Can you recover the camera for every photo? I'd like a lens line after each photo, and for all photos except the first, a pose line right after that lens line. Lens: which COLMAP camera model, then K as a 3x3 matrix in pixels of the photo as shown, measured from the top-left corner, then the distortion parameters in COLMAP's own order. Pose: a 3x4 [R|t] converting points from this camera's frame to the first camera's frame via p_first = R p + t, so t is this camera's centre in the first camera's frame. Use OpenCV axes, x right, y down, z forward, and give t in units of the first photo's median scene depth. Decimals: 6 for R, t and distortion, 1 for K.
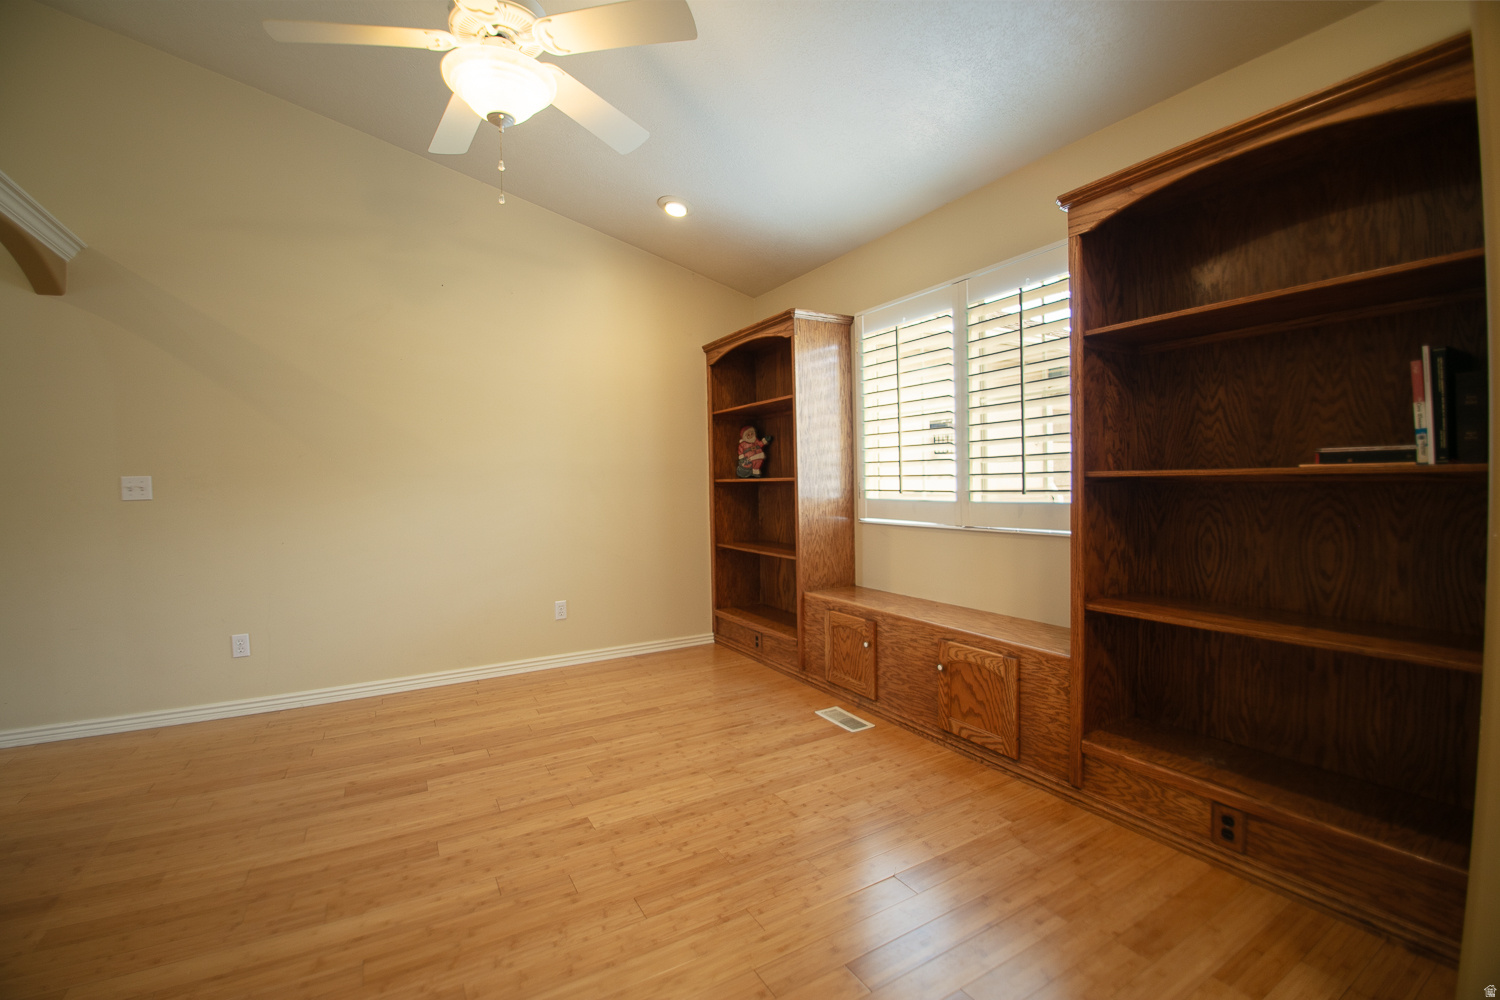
lens RADIAL K [[620.9, 0, 719.4], [0, 620.9, 495.1], [0, 0, 1]] dist [-0.022664, -0.009740]
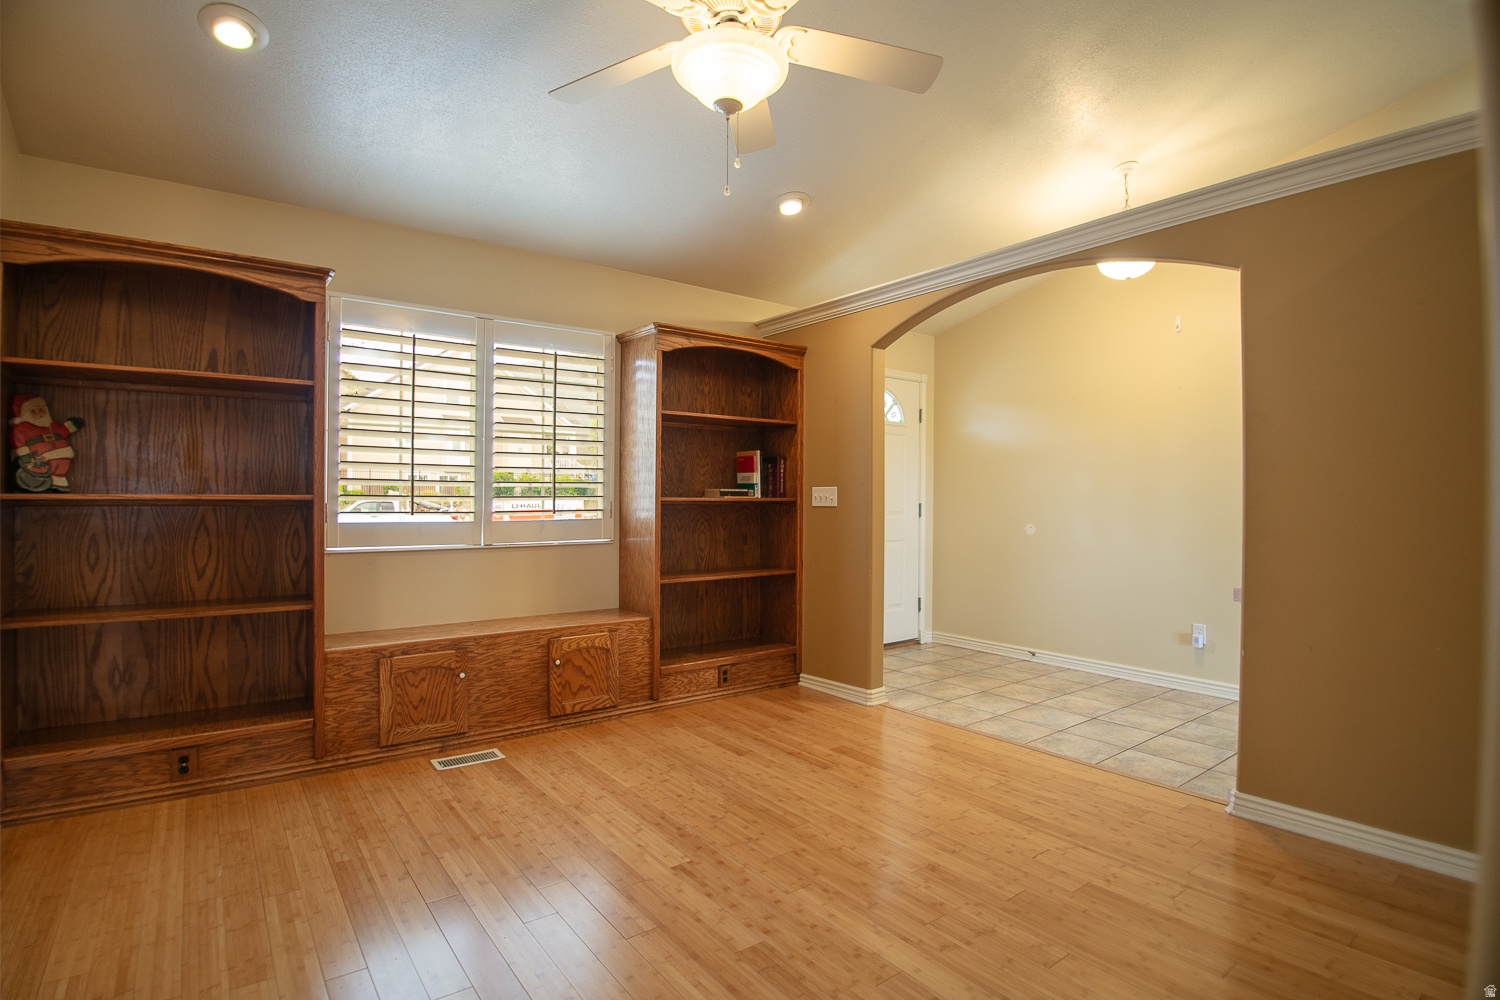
lens RADIAL K [[732.9, 0, 724.5], [0, 732.9, 497.7], [0, 0, 1]] dist [-0.039933, -0.000470]
pose [[-0.115191, 0.018674, 0.993168, -1.070614], [0.020728, 0.999651, -0.016392, -0.002246], [-0.993127, 0.018699, -0.115537, 0.854420]]
